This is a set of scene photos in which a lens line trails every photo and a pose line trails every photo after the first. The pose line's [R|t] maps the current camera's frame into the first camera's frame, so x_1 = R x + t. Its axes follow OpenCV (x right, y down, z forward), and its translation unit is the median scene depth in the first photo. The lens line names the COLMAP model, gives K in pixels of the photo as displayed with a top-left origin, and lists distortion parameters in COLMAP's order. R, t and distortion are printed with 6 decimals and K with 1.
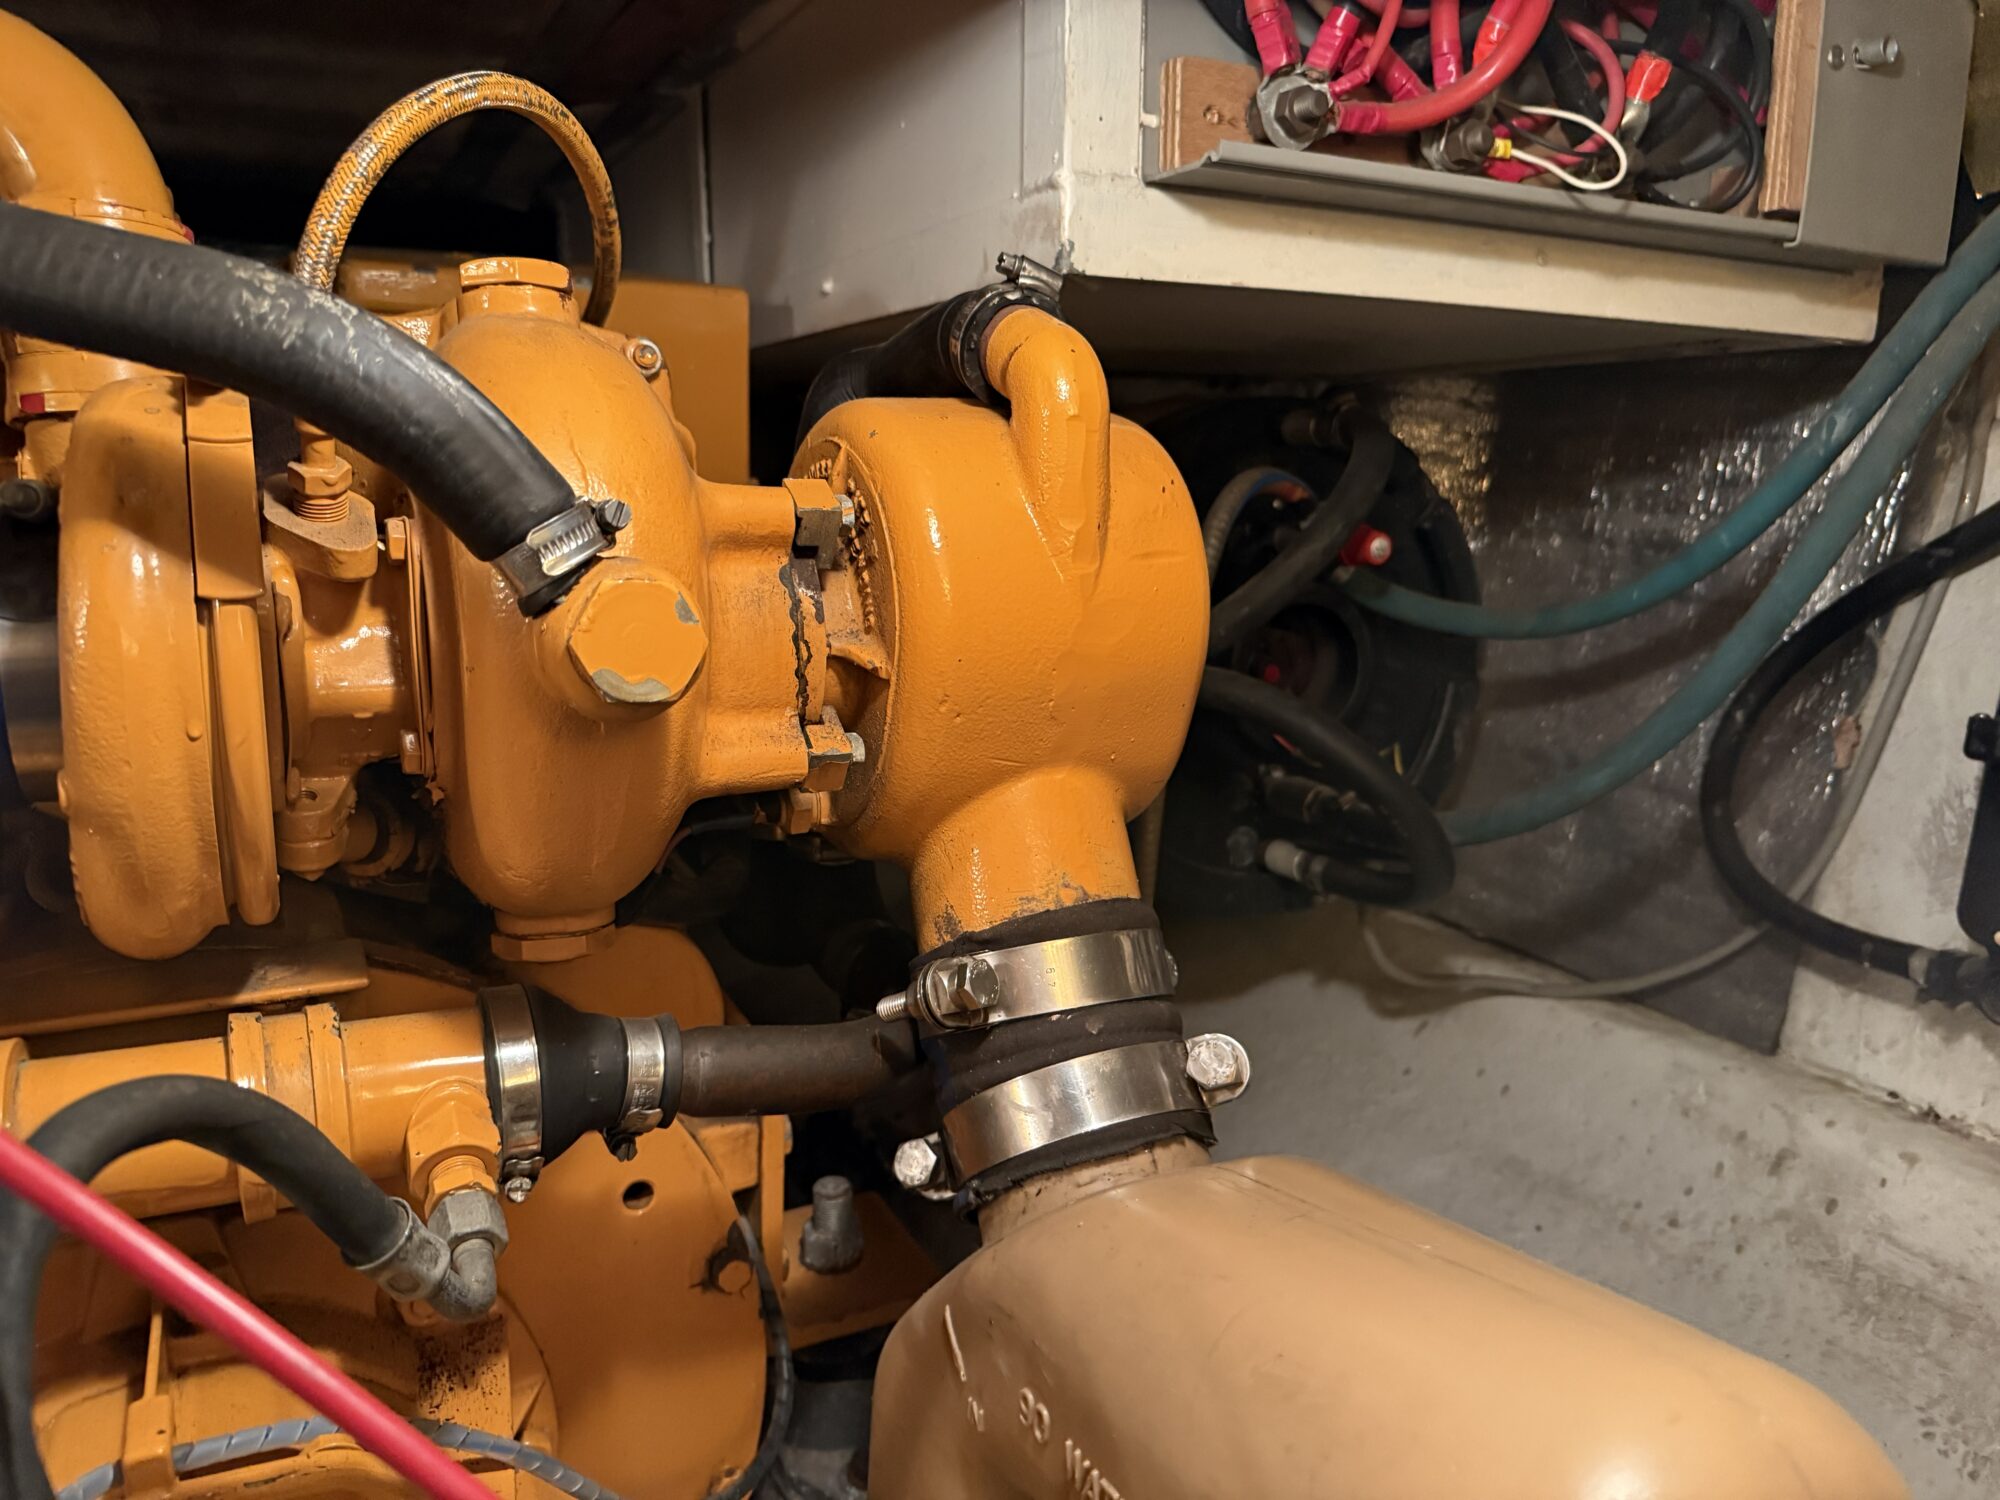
lens RADIAL K [[1451.2, 0, 934.9], [0, 1451.2, 747.0], [0, 0, 1]] dist [0.125860, -0.363360]
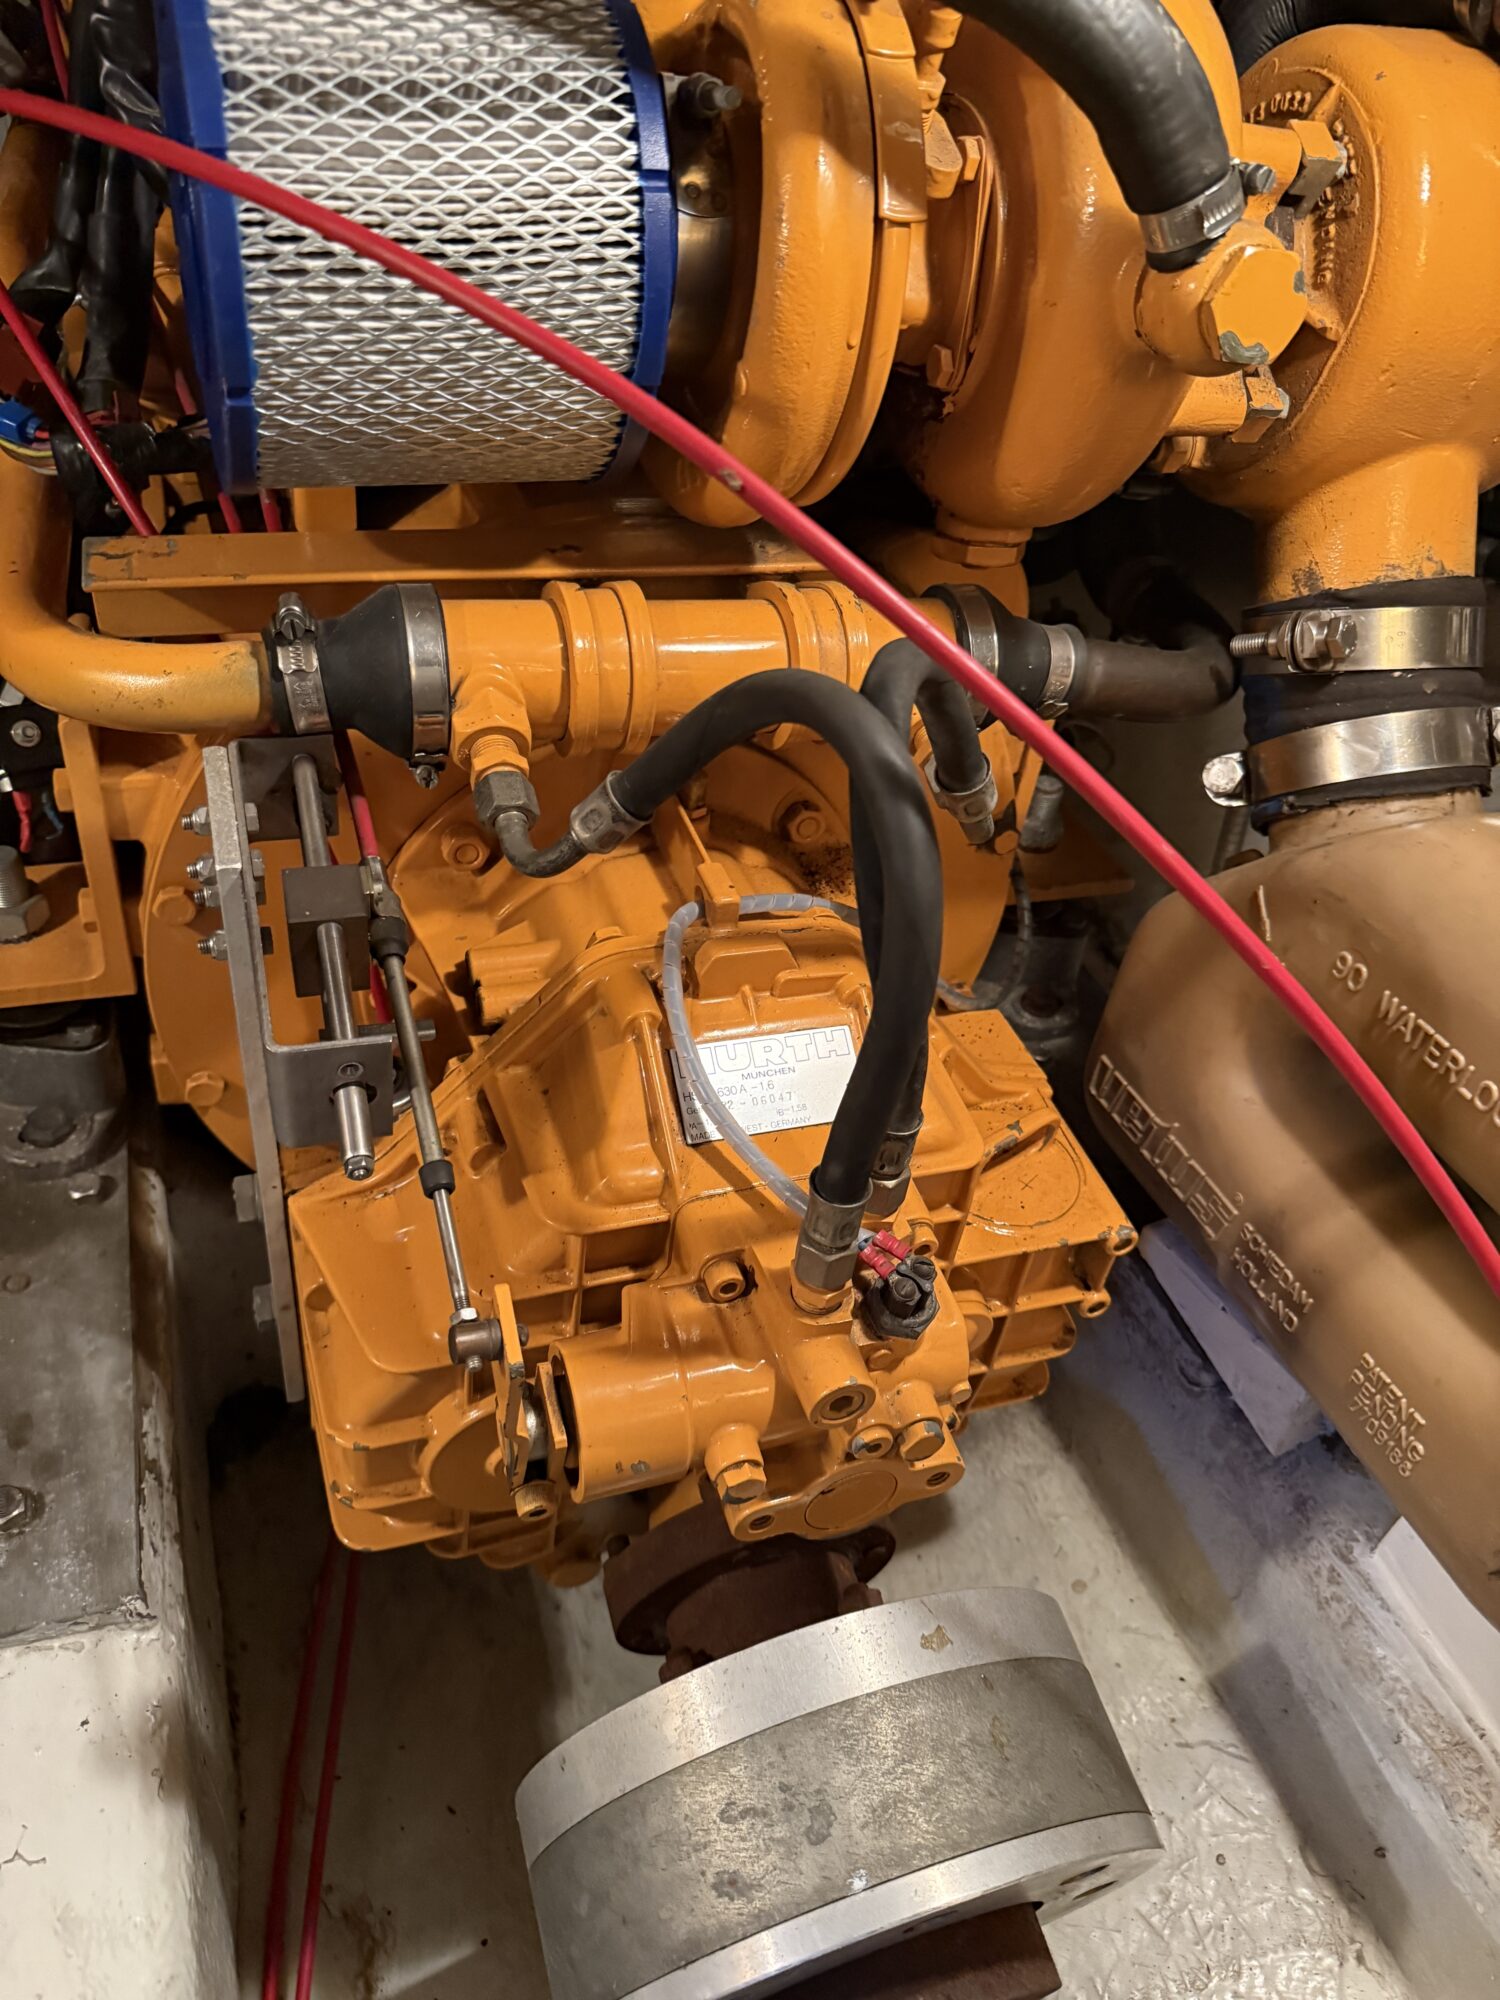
lens RADIAL K [[1427.7, 0, 750.0], [0, 1427.7, 1000.0], [0, 0, 1]] dist [-0.004234, -0.024934]
pose [[0.984121, 0.158857, -0.079186, -0.299076], [-0.109913, 0.895693, 0.430875, -0.015260], [0.139374, -0.415329, 0.898931, -0.206990]]
